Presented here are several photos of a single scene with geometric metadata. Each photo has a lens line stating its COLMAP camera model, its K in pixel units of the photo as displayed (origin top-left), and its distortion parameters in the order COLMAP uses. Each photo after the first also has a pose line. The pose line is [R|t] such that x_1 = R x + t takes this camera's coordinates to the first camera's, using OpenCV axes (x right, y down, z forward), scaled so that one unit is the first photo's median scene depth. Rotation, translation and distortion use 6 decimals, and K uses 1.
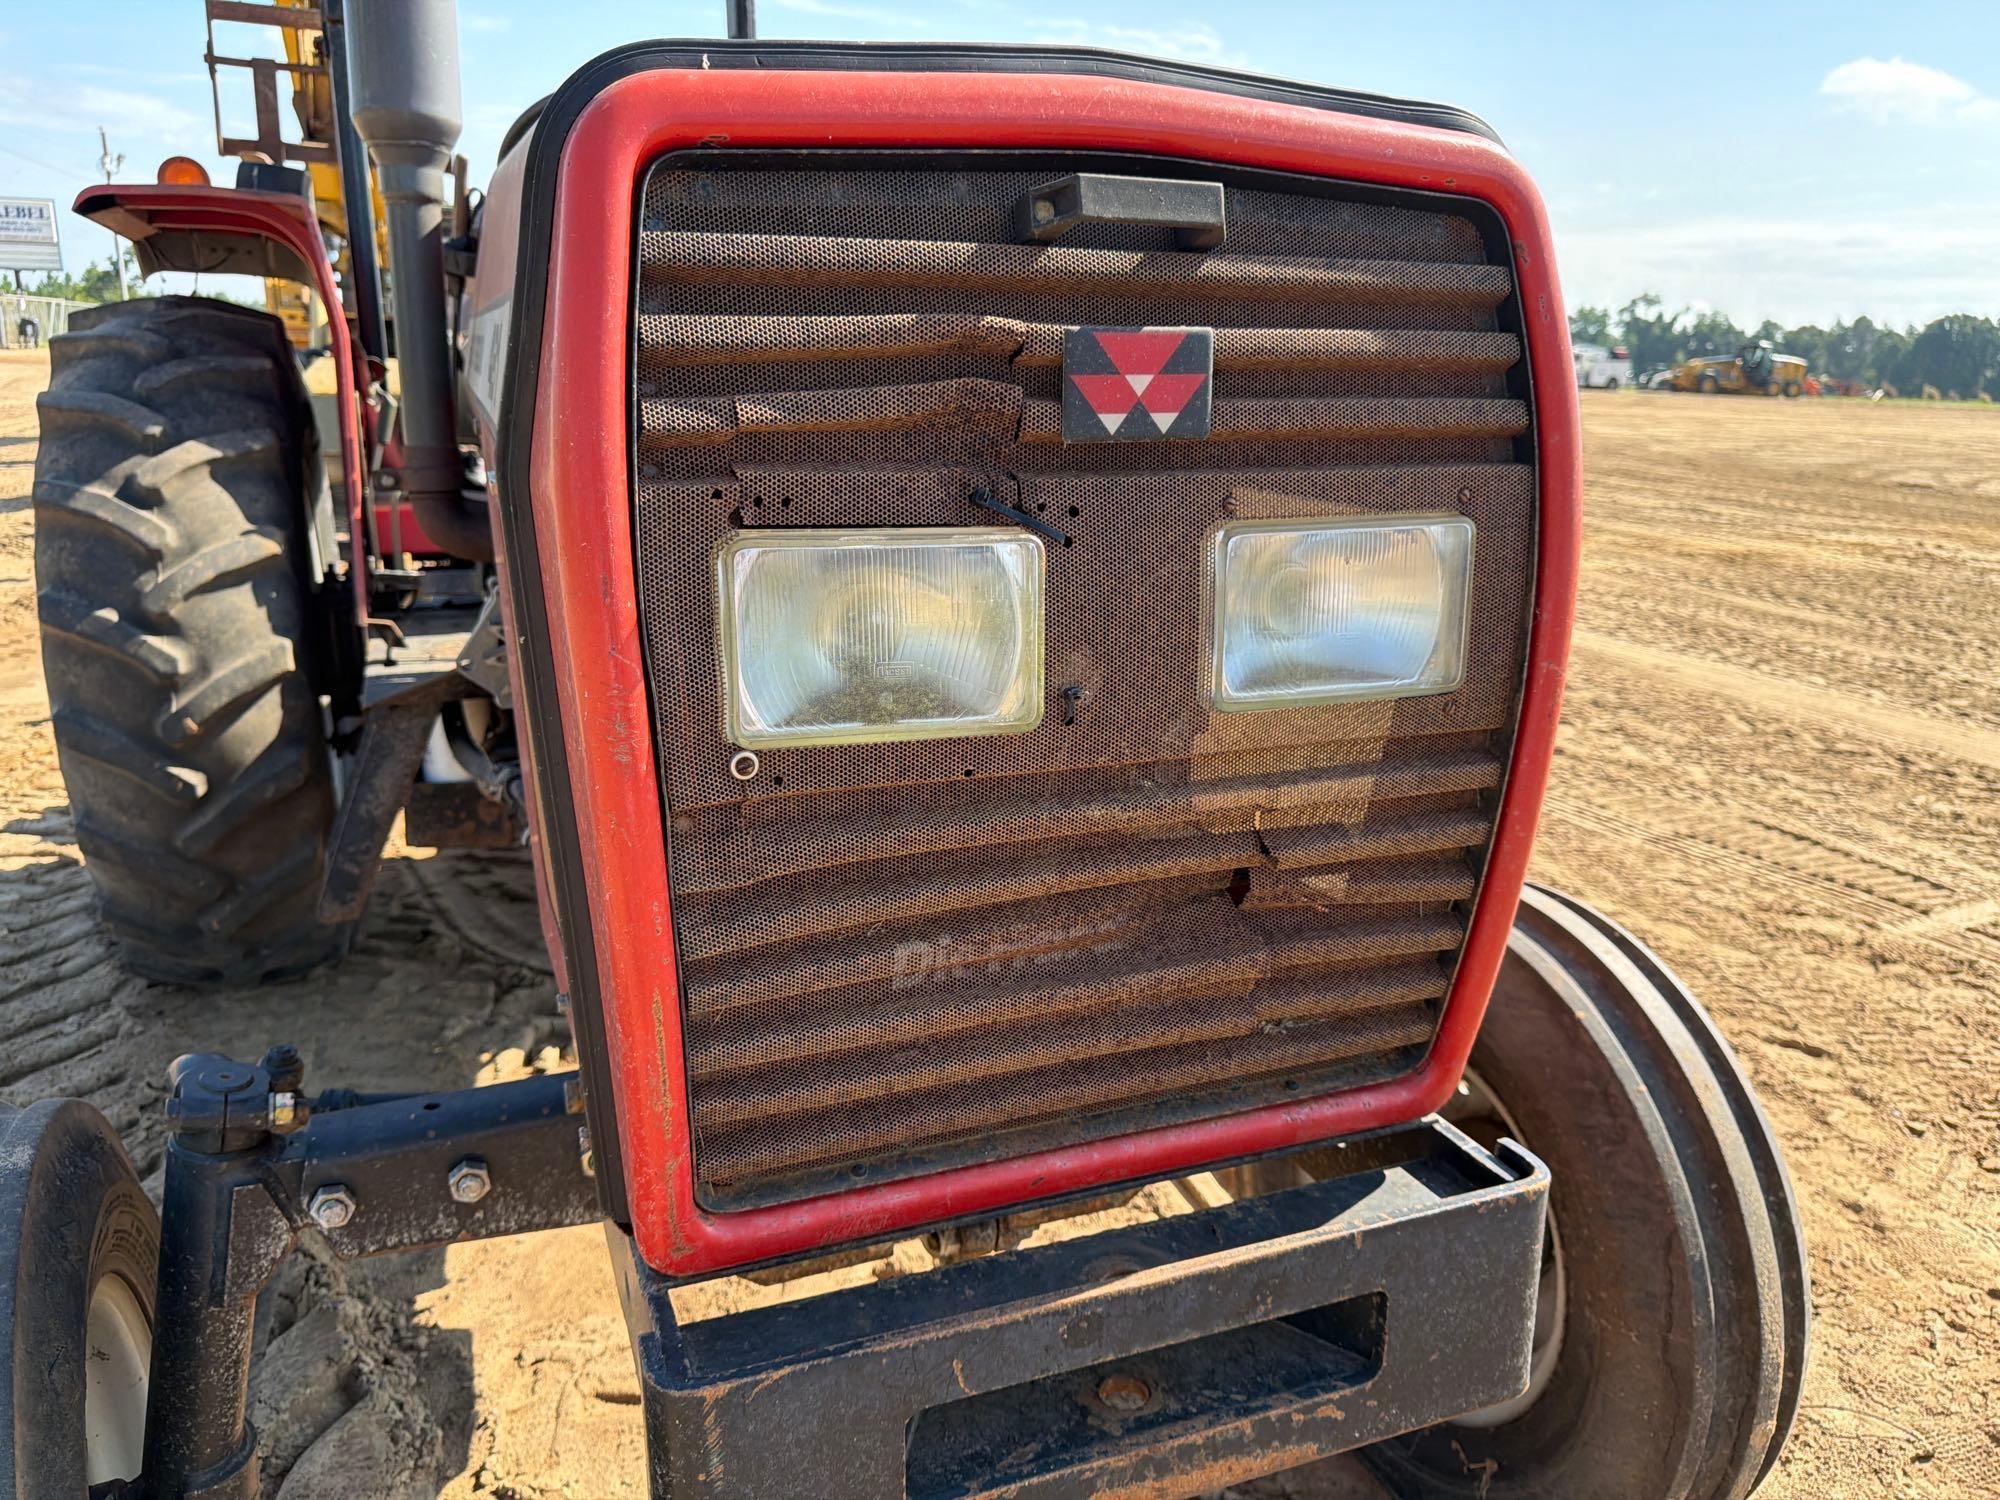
lens RADIAL K [[1440.4, 0, 1006.9], [0, 1440.4, 770.0], [0, 0, 1]] dist [-0.004578, -0.014568]
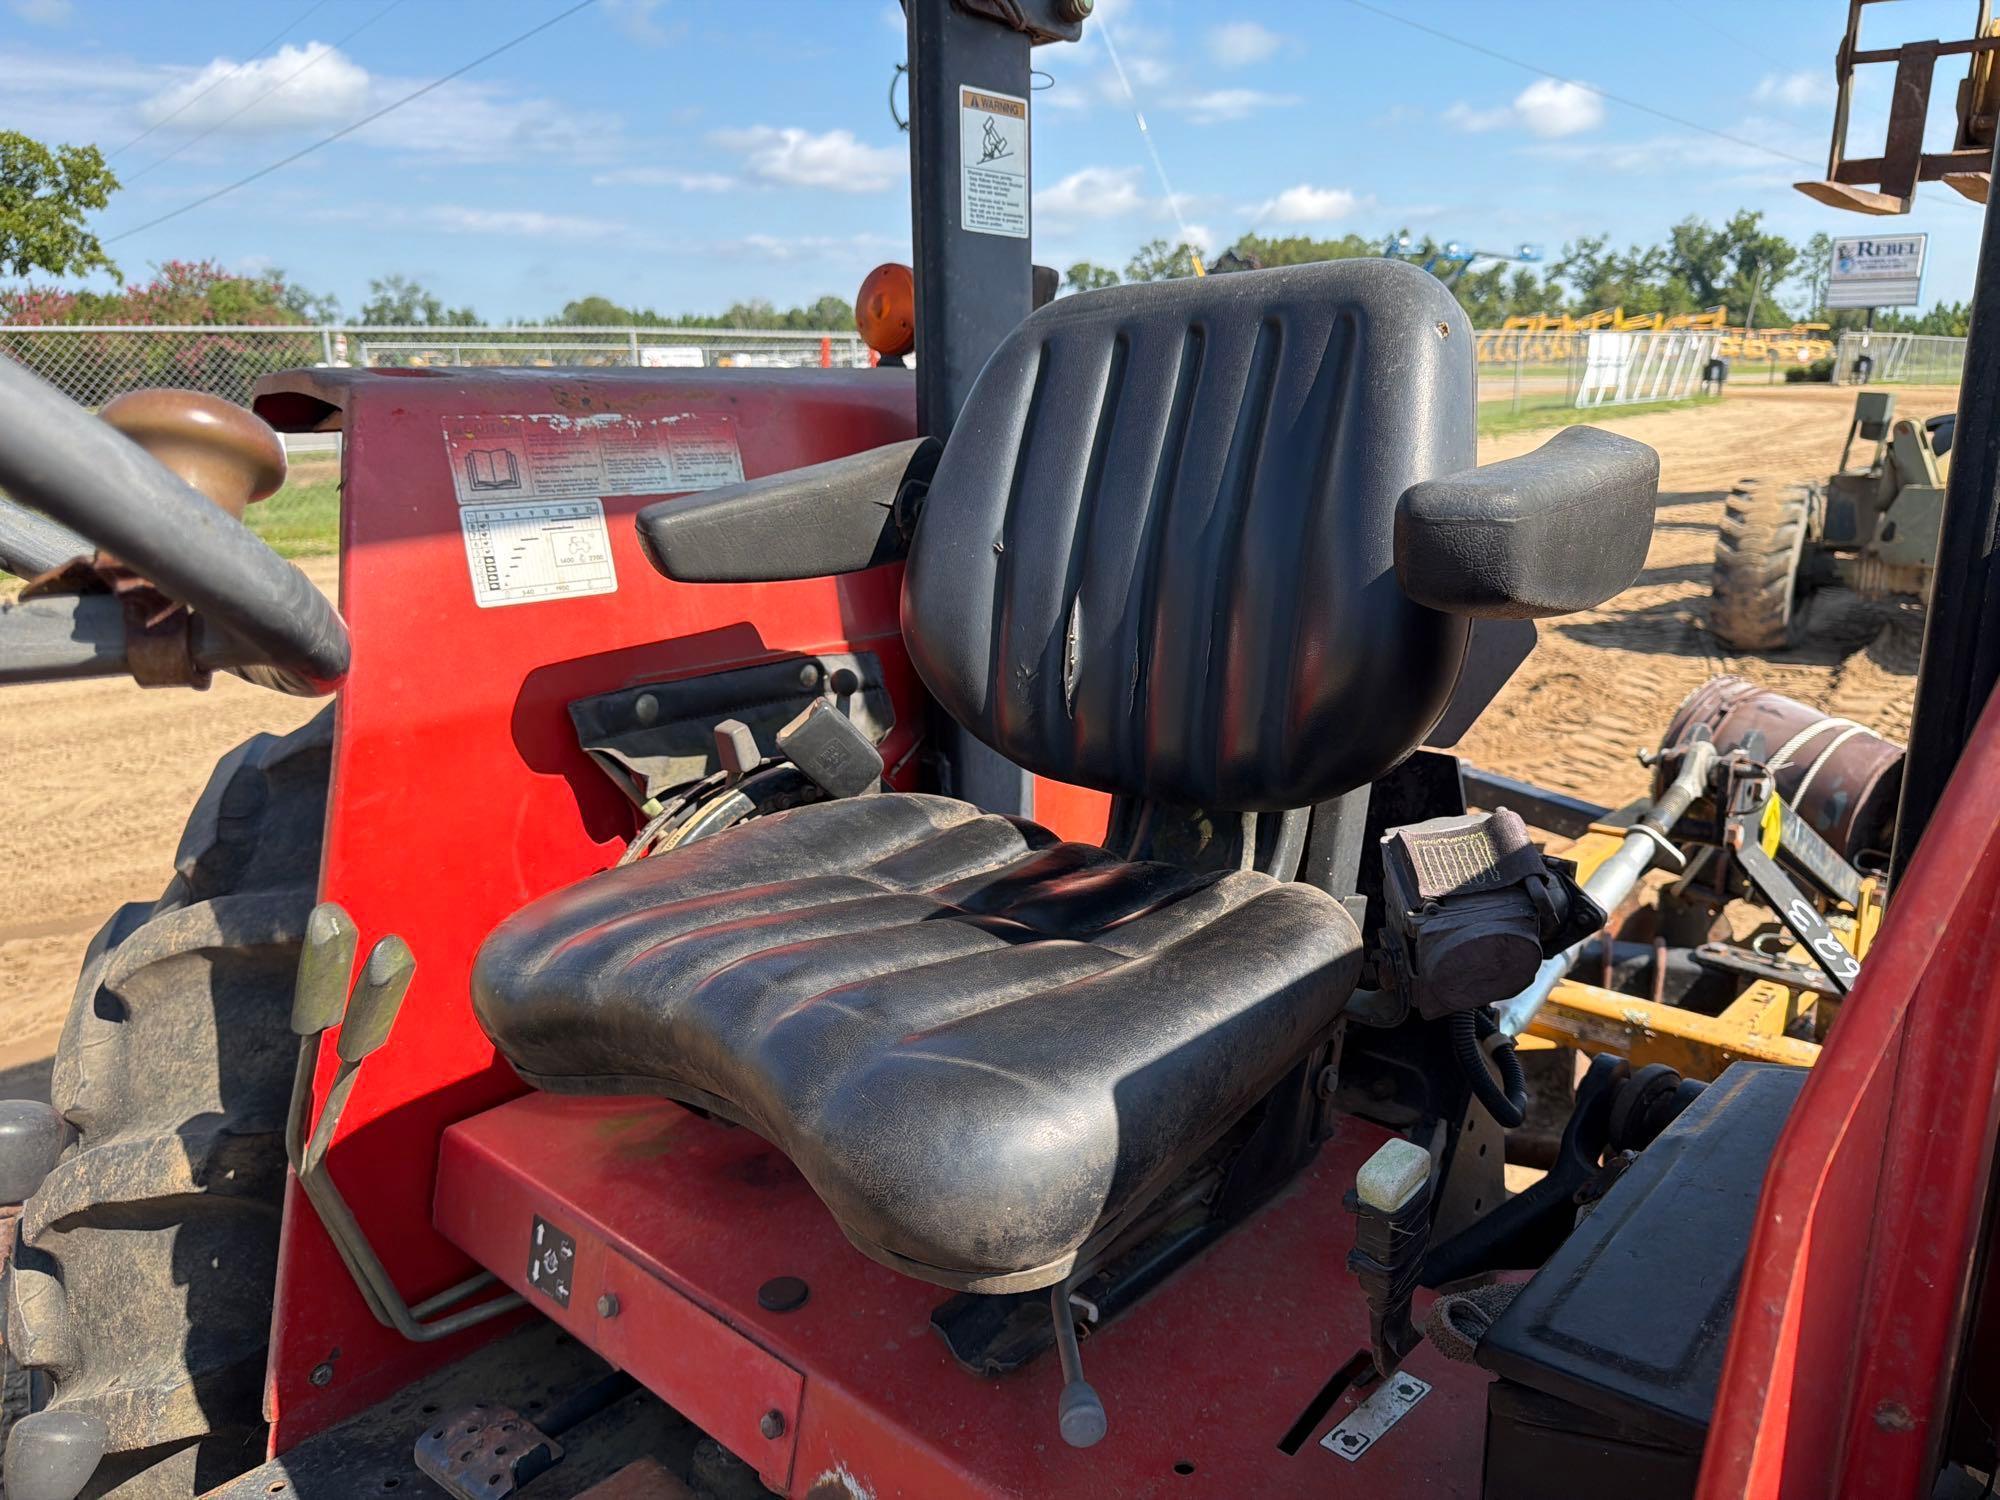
lens RADIAL K [[1437.6, 0, 1029.0], [0, 1437.6, 761.9], [0, 0, 1]] dist [-0.008658, -0.005047]
pose [[0.438714, 0.210301, -0.873672, -0.037887], [-0.230052, 0.966116, 0.117033, -0.406294], [0.868681, 0.149646, 0.472229, 1.035200]]
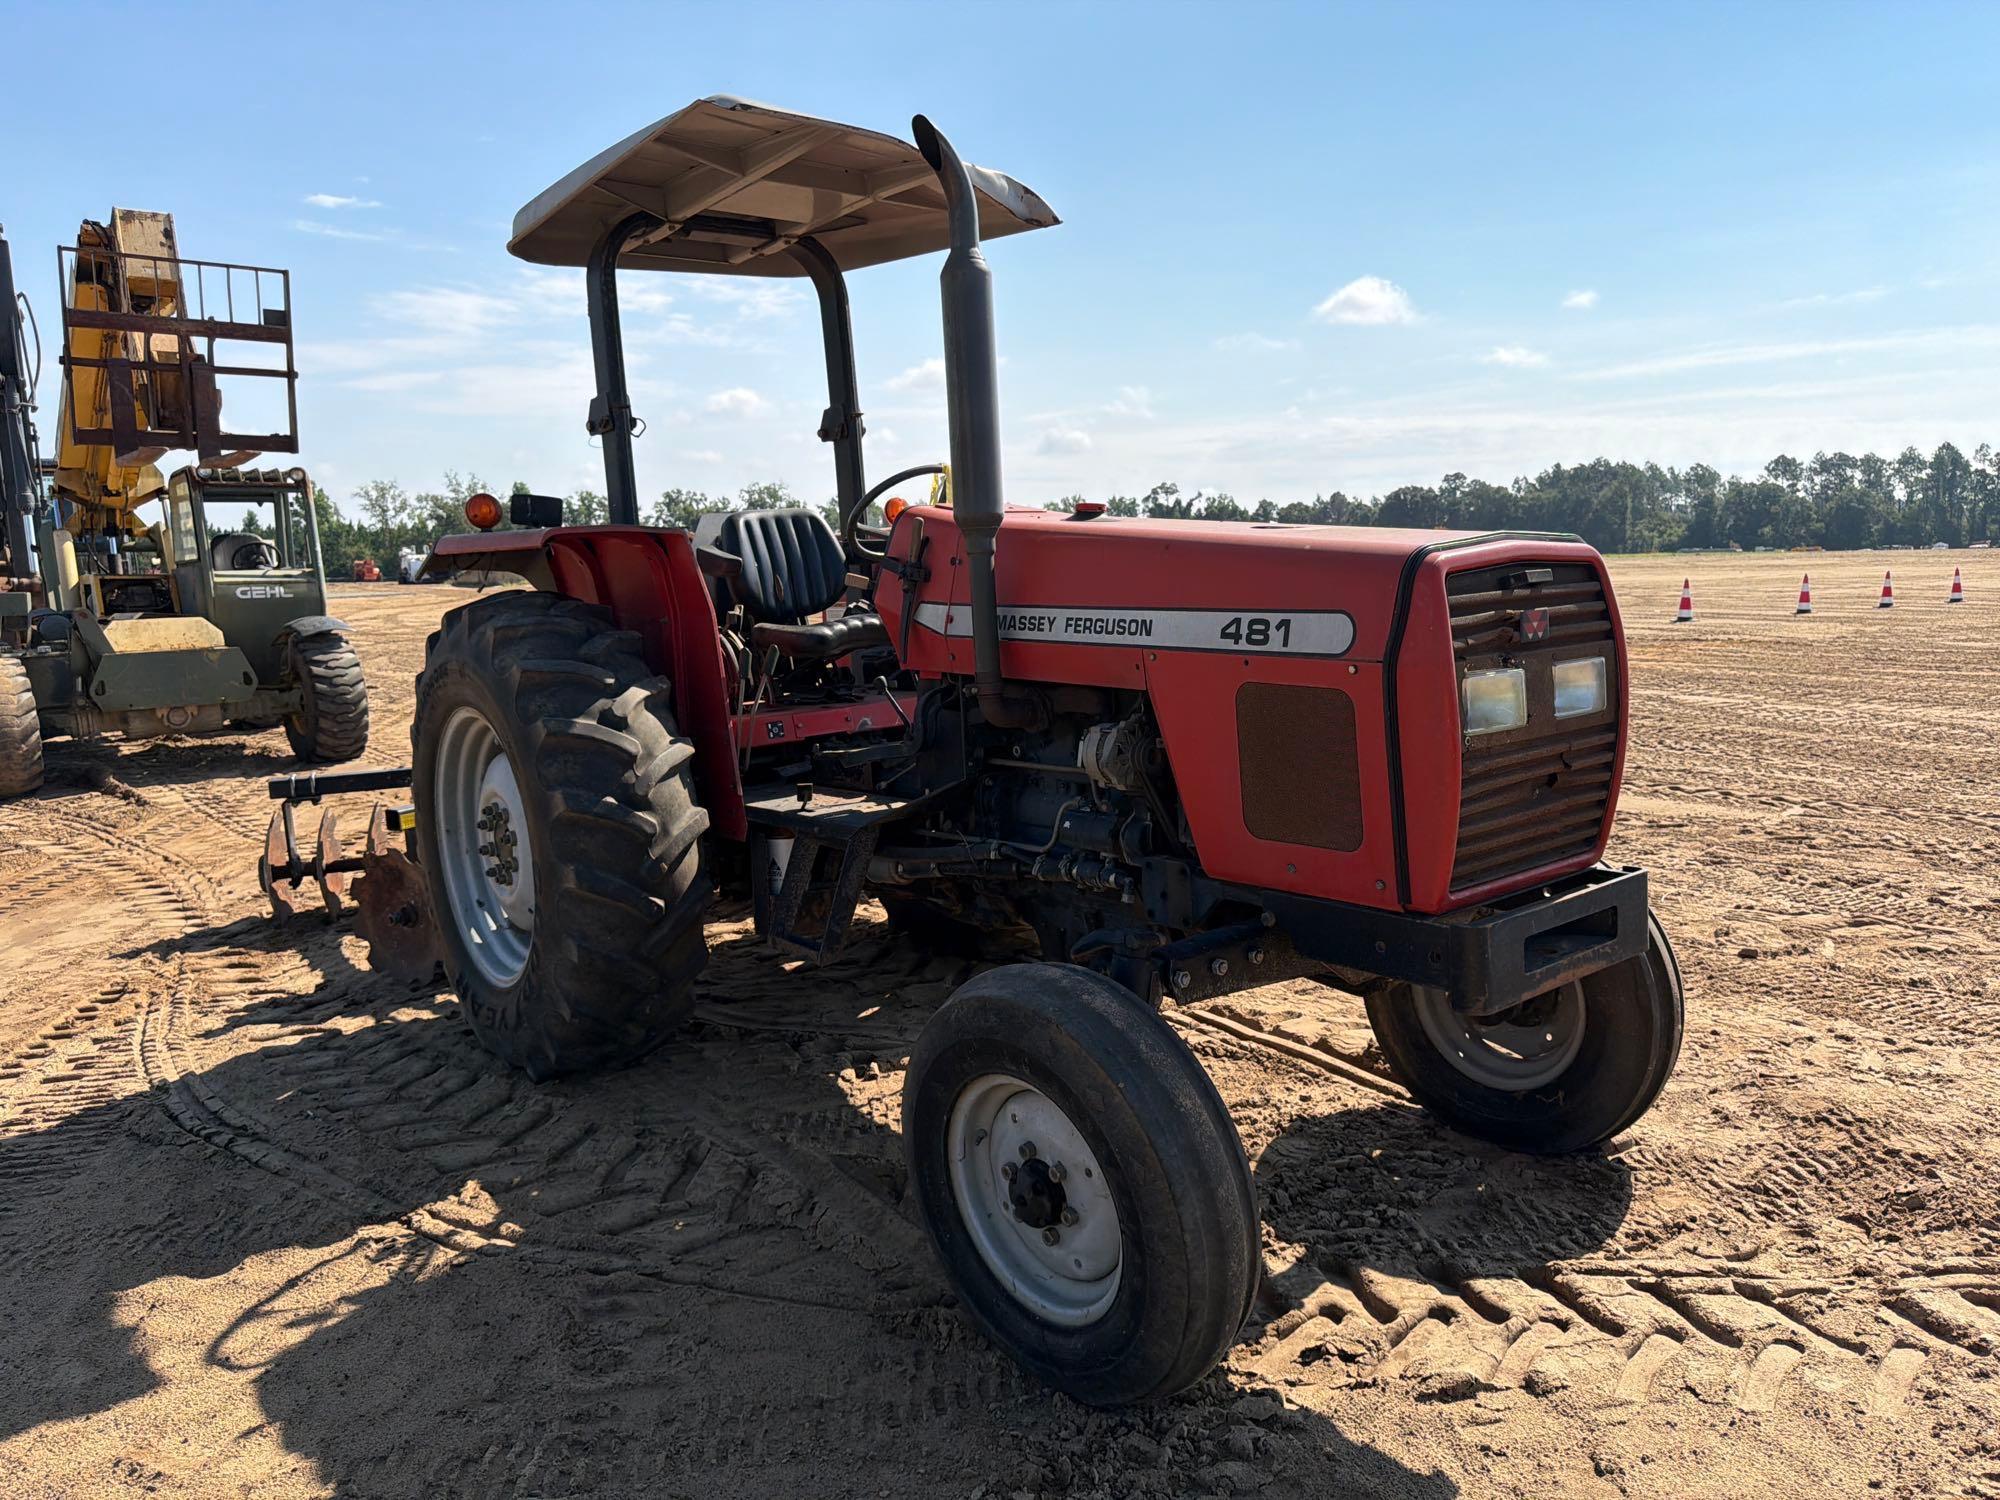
lens RADIAL K [[1404.5, 0, 1027.2], [0, 1404.5, 737.9], [0, 0, 1]] dist [0.076602, -0.116466]
pose [[0.952692, -0.093043, 0.289344, -0.630445], [0.135745, 0.982022, -0.131170, 0.084745], [-0.271938, 0.164242, 0.948195, -0.561280]]
